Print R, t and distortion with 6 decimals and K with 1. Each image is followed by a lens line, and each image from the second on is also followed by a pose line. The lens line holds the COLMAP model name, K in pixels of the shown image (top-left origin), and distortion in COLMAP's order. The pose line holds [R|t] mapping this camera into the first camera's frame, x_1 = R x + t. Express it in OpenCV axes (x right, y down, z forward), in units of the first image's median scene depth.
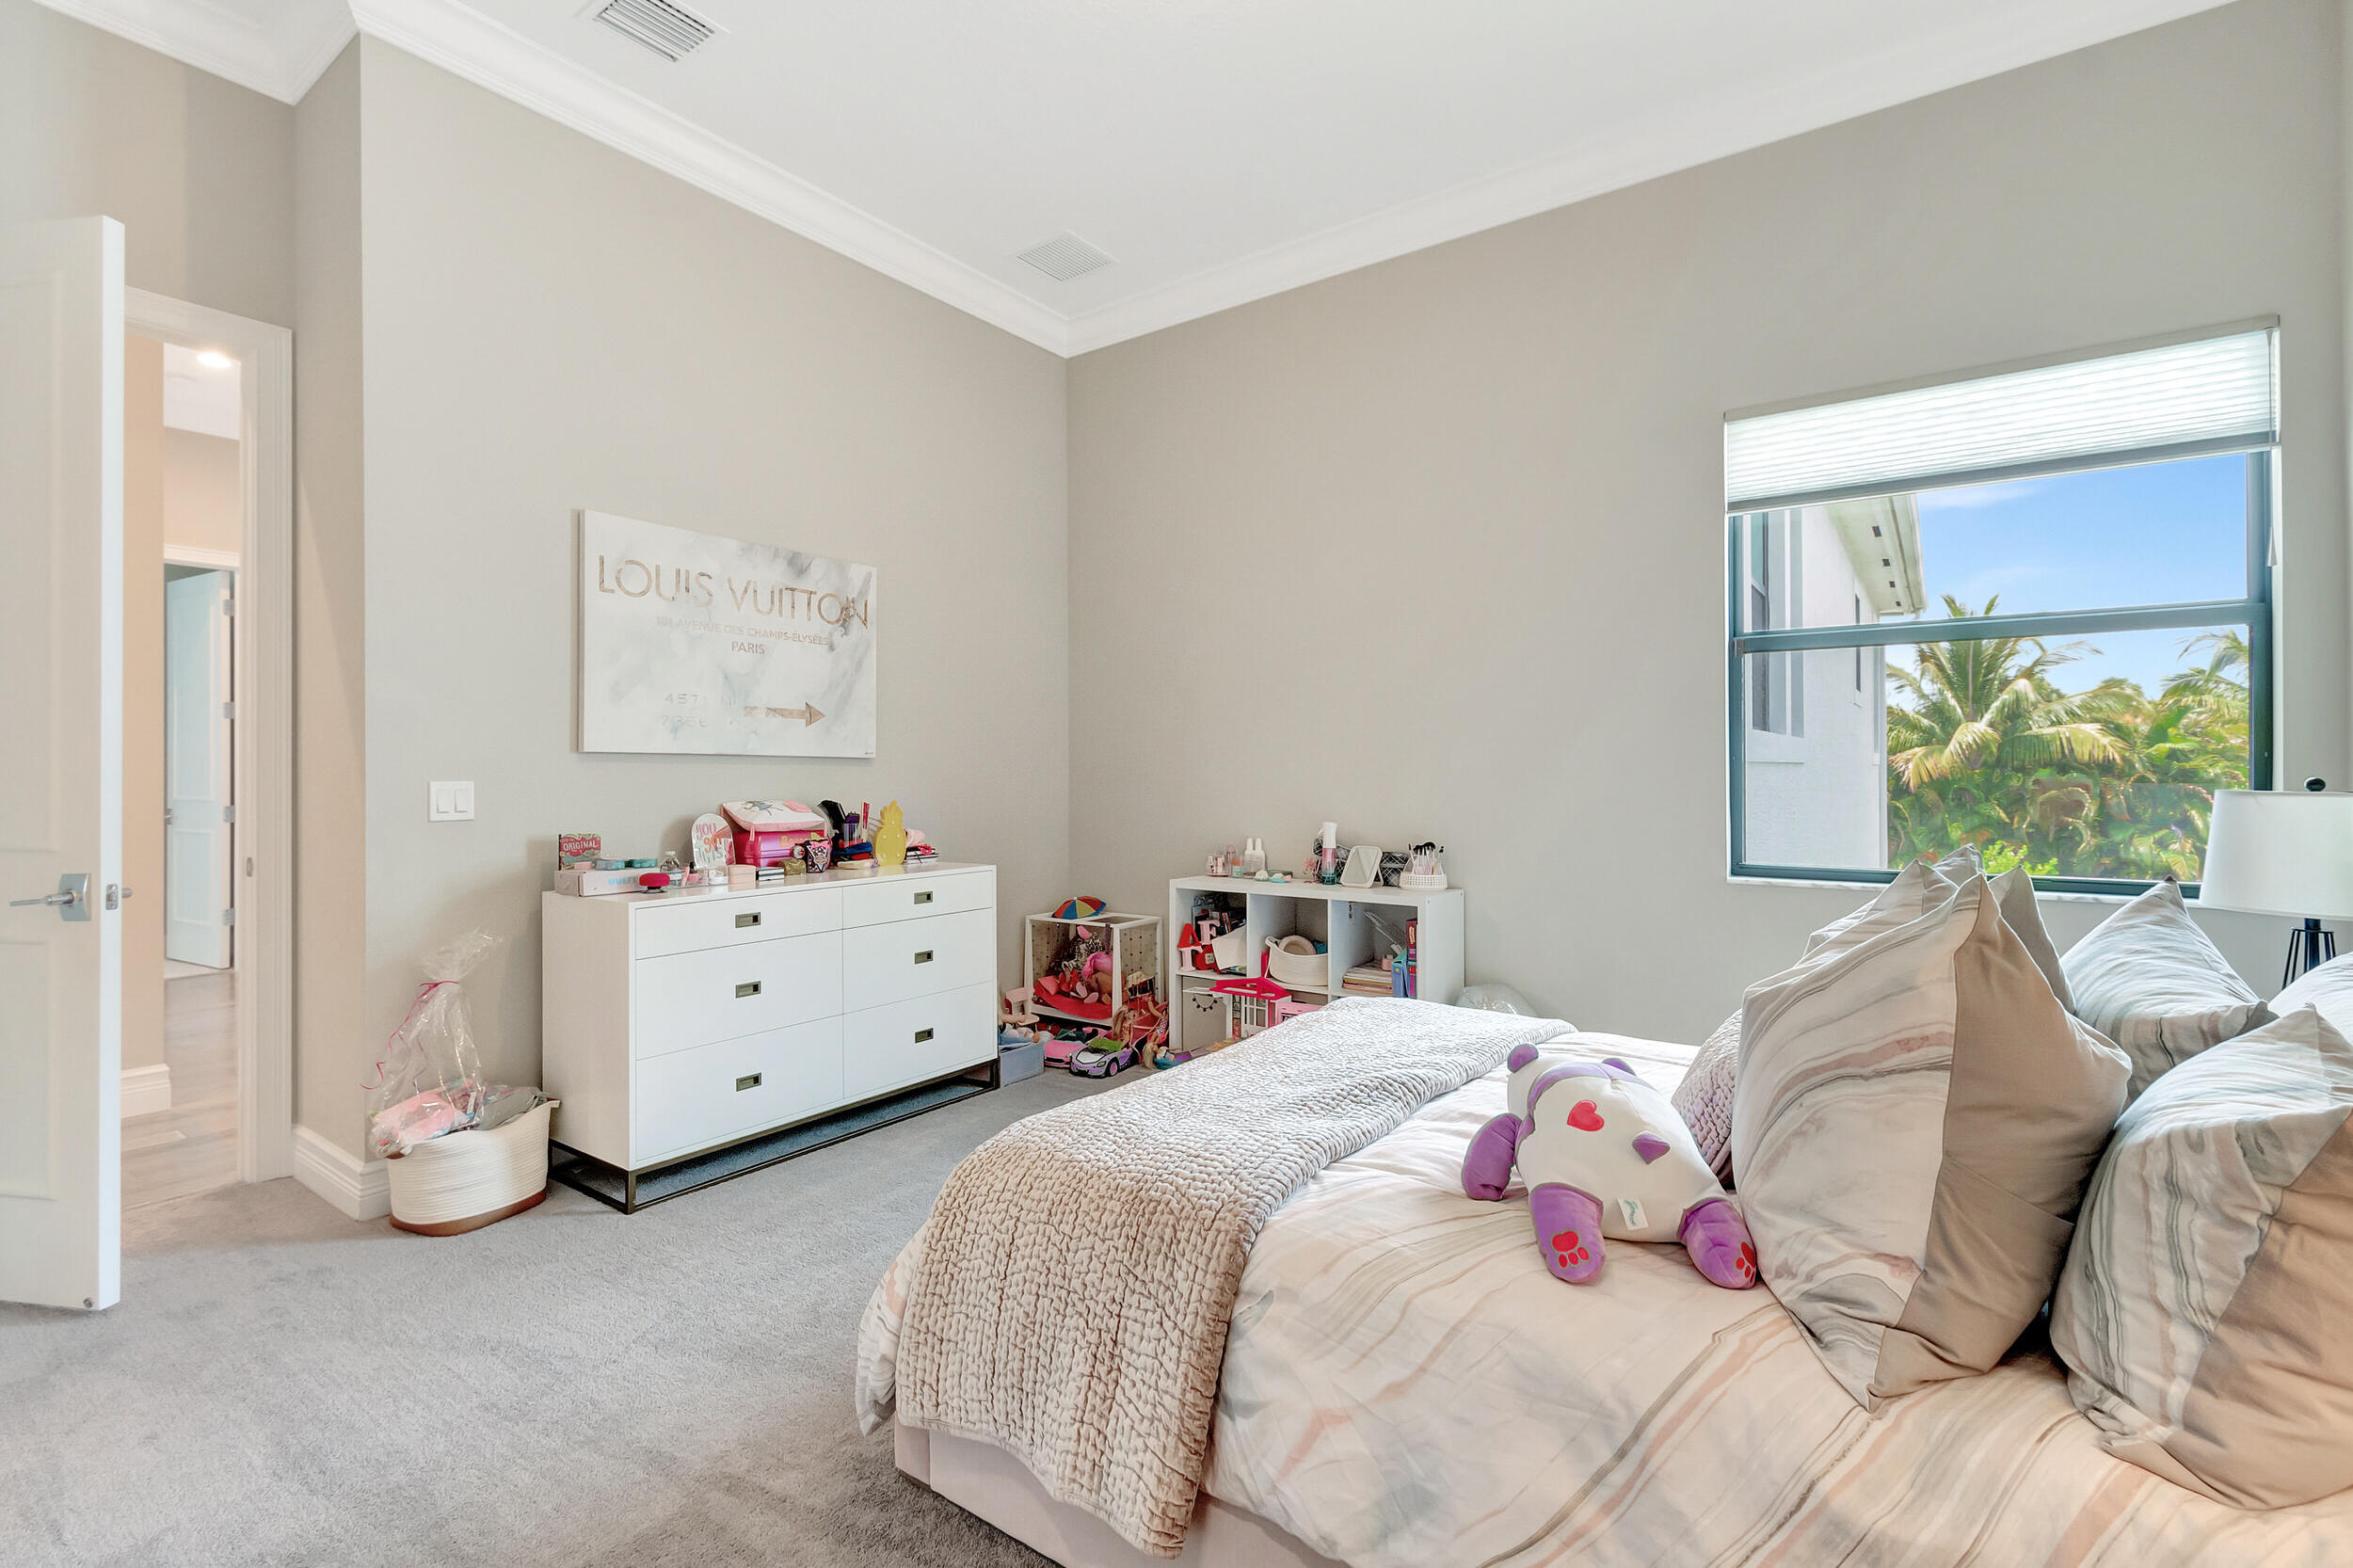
lens RADIAL K [[1049.8, 0, 1165.7], [0, 1049.8, 778.5], [0, 0, 1]] dist [0.004169, -0.001292]
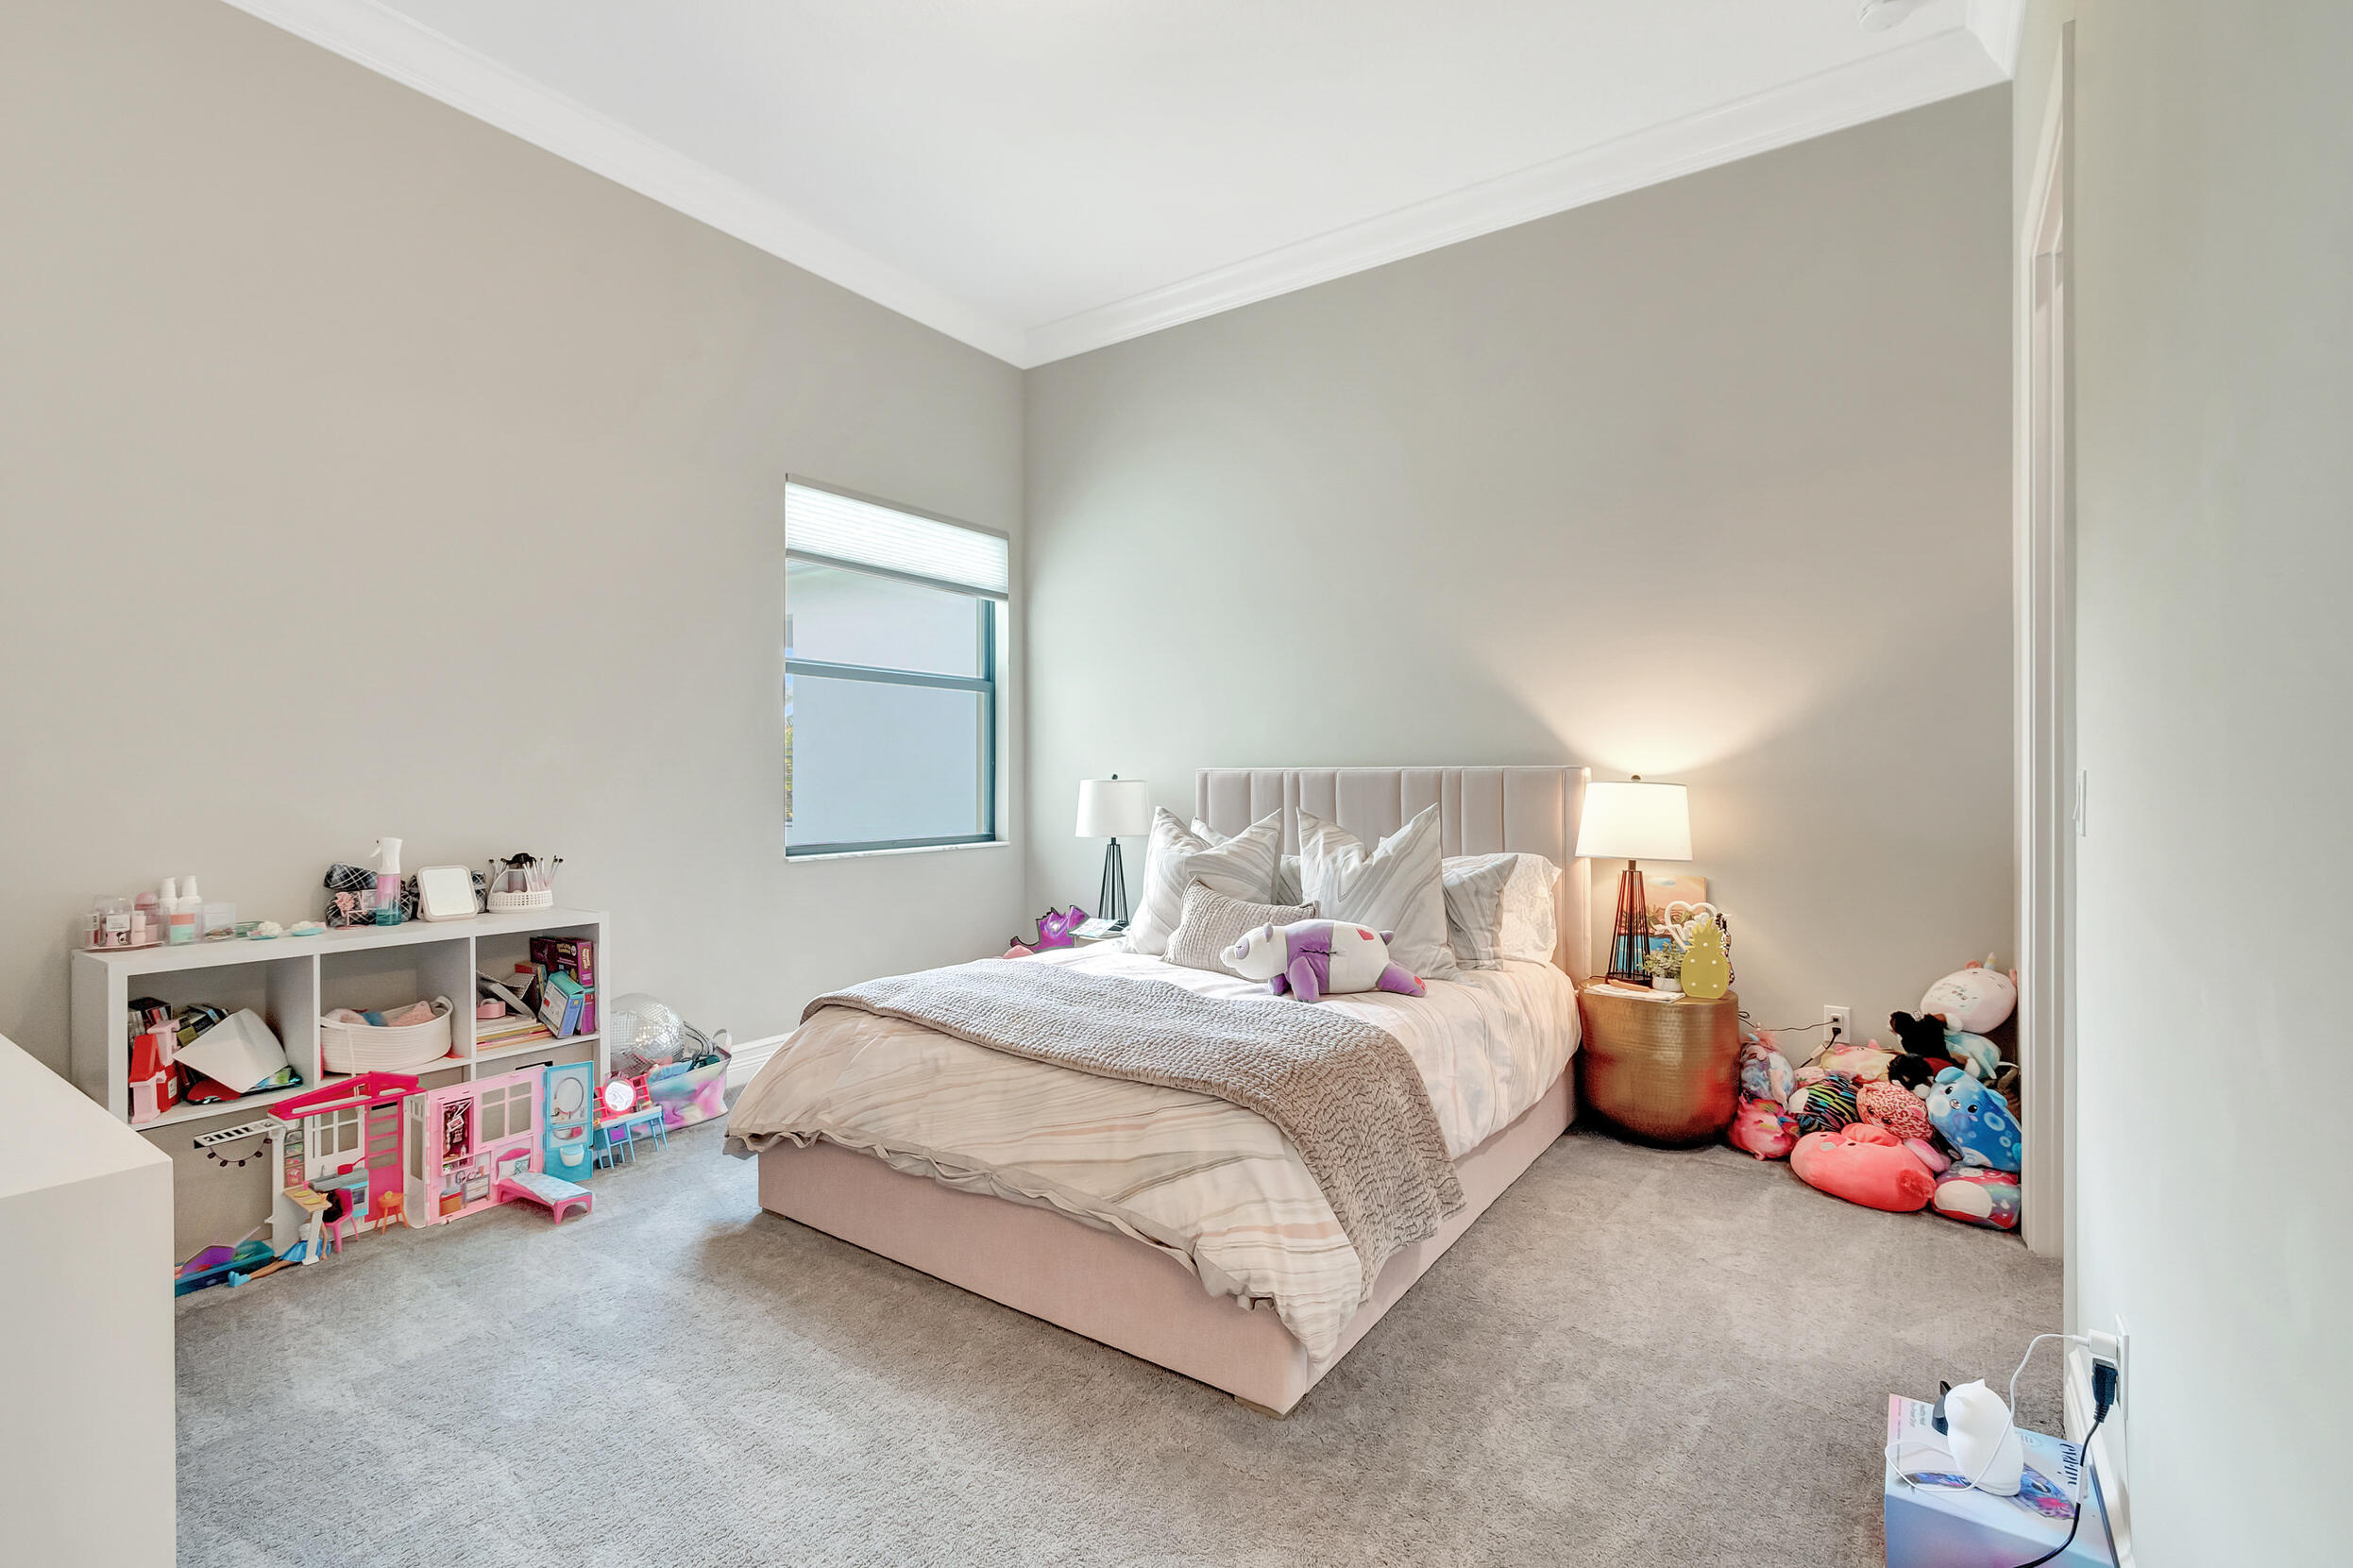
lens RADIAL K [[1049.7, 0, 1164.6], [0, 1049.7, 777.1], [0, 0, 1]] dist [0.004169, -0.001292]
pose [[0.000830, 0.001464, 0.999999, -0.678987], [0.008893, 0.999959, -0.001471, 0.006485], [-0.999960, 0.008894, 0.000817, 0.574124]]
